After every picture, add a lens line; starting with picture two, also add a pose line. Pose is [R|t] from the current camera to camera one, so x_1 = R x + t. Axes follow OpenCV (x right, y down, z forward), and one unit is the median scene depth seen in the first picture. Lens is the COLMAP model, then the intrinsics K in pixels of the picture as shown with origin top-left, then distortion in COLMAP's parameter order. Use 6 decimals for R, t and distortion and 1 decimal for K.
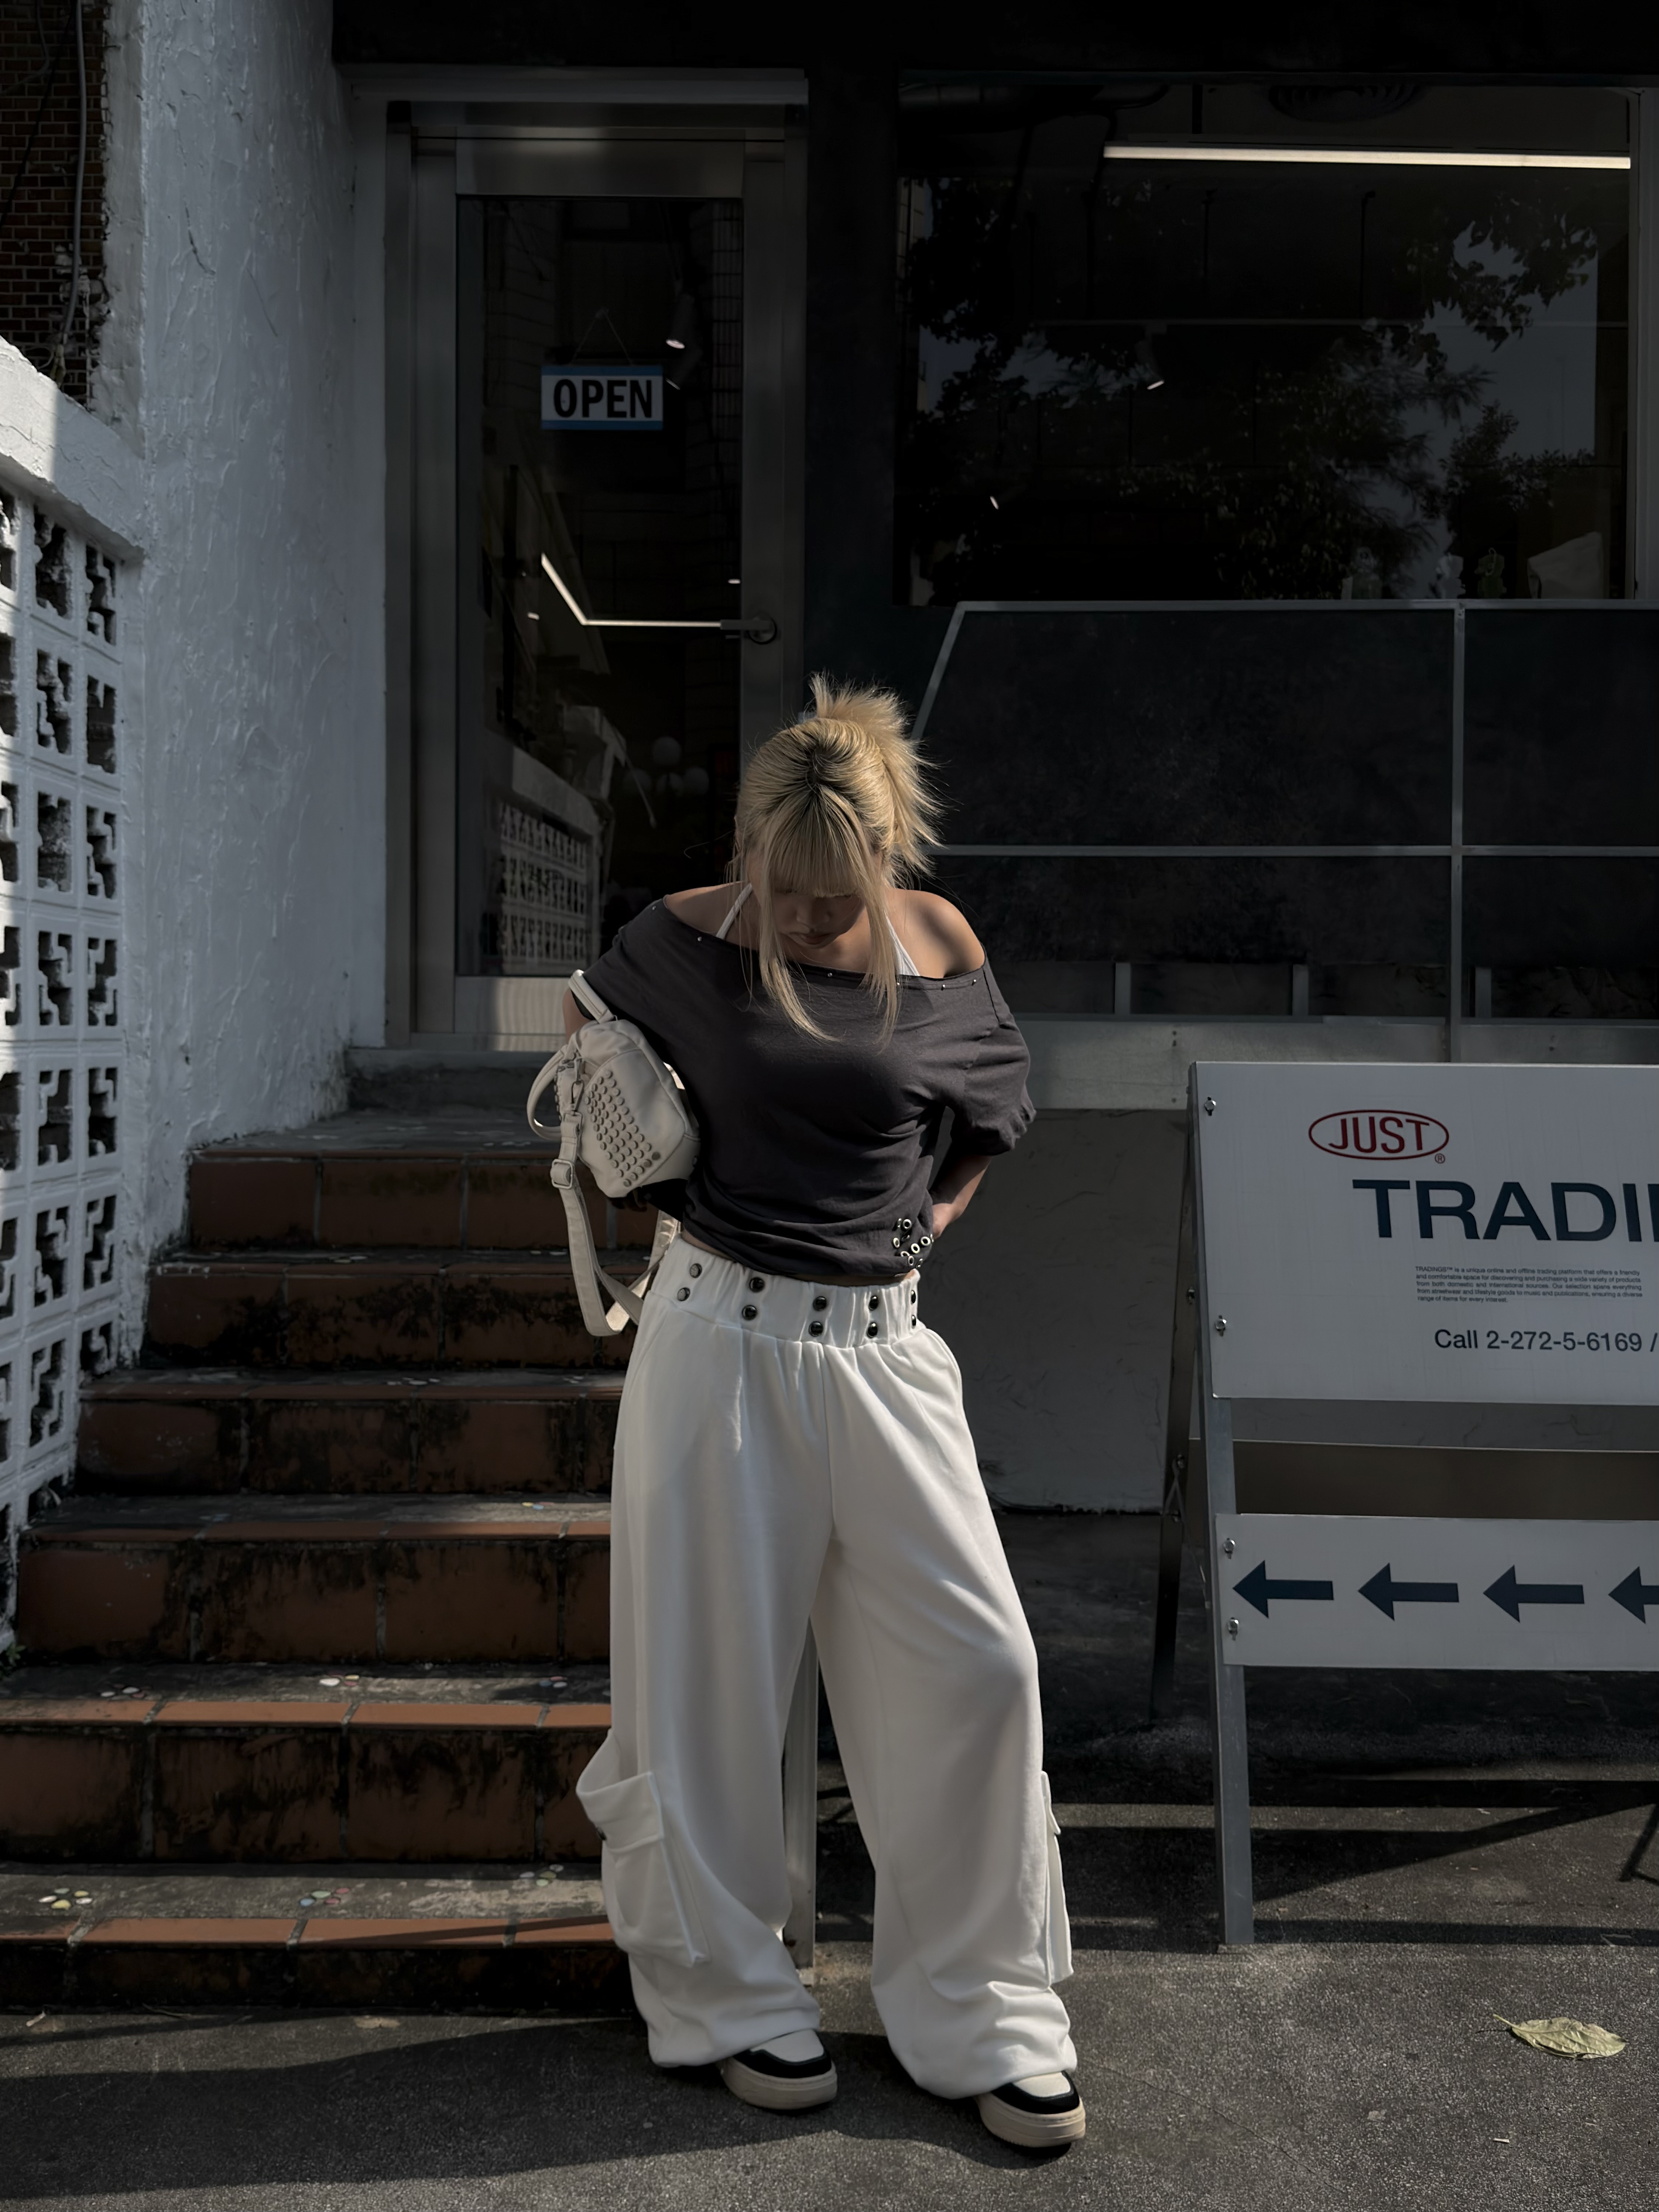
lens RADIAL K [[1826.2, 0, 836.2], [0, 1826.2, 999.1], [0, 0, 1]] dist [0.072876, -0.142254]
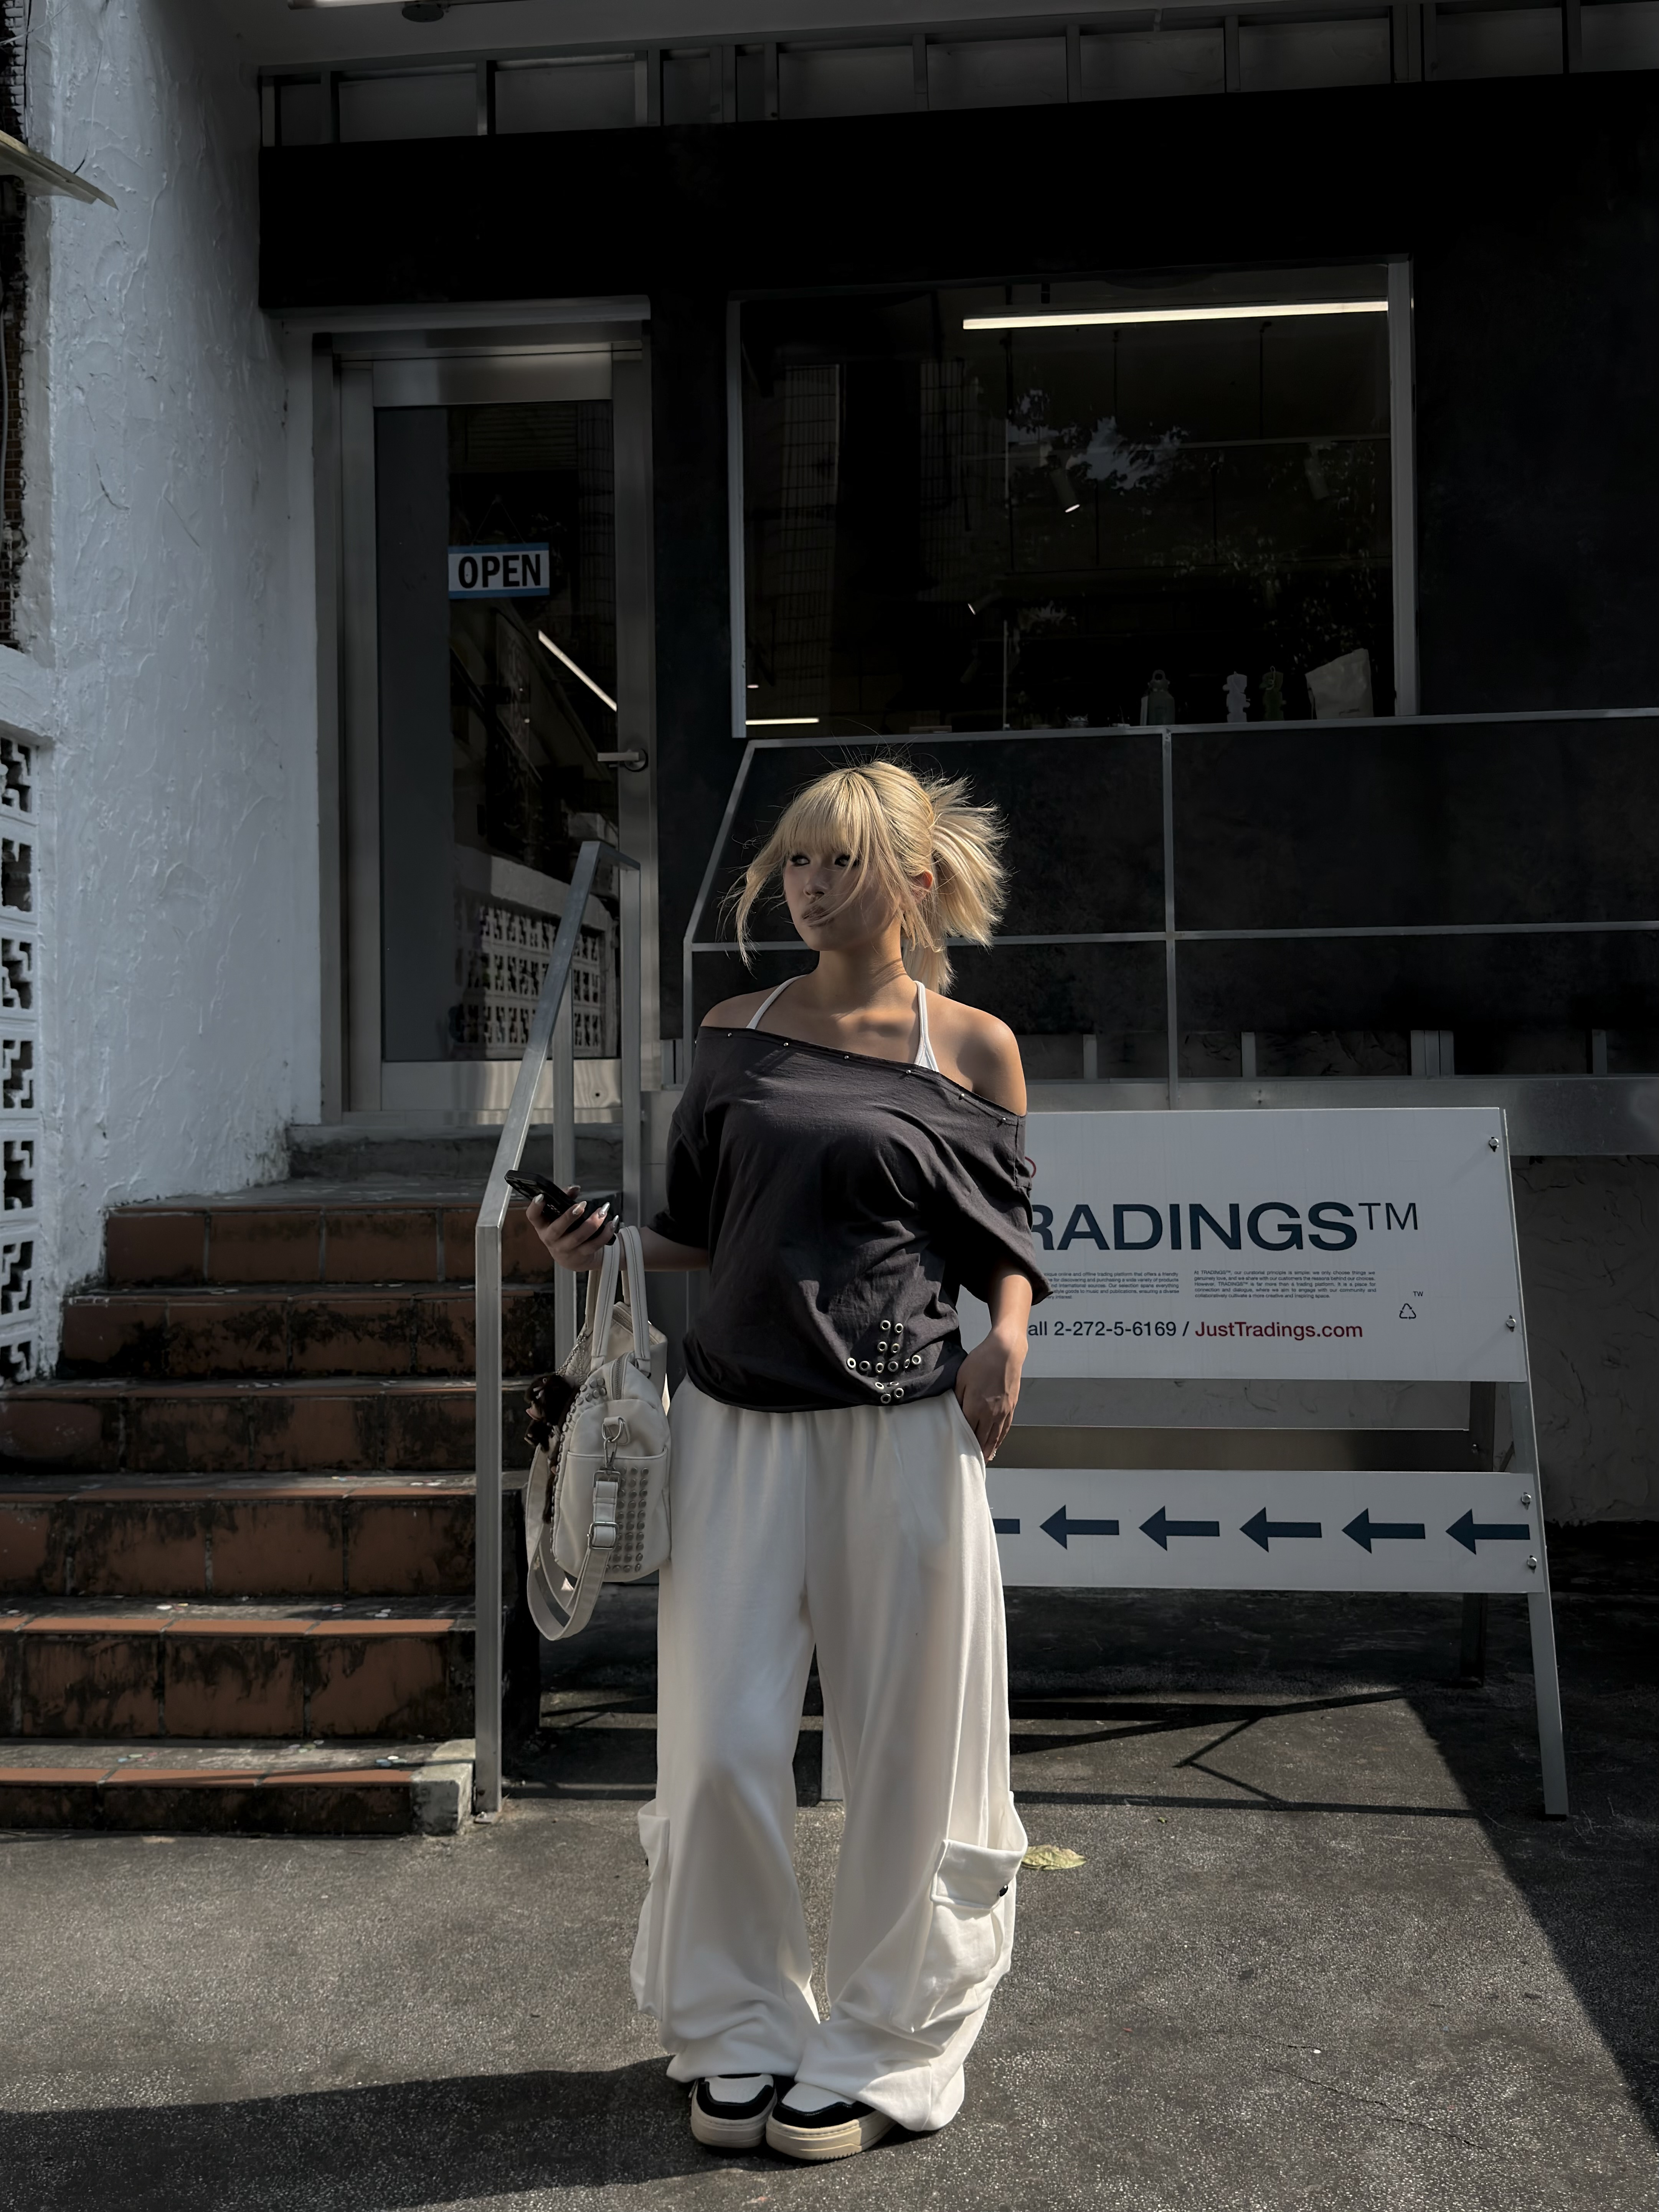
lens RADIAL K [[1901.8, 0, 883.3], [0, 1901.8, 1004.1], [0, 0, 1]] dist [0.077802, -0.150282]
pose [[0.996935, -0.026561, -0.073593, 0.300219], [0.023628, 0.998902, -0.040443, 0.010178], [0.074586, 0.038580, 0.996468, -0.289562]]
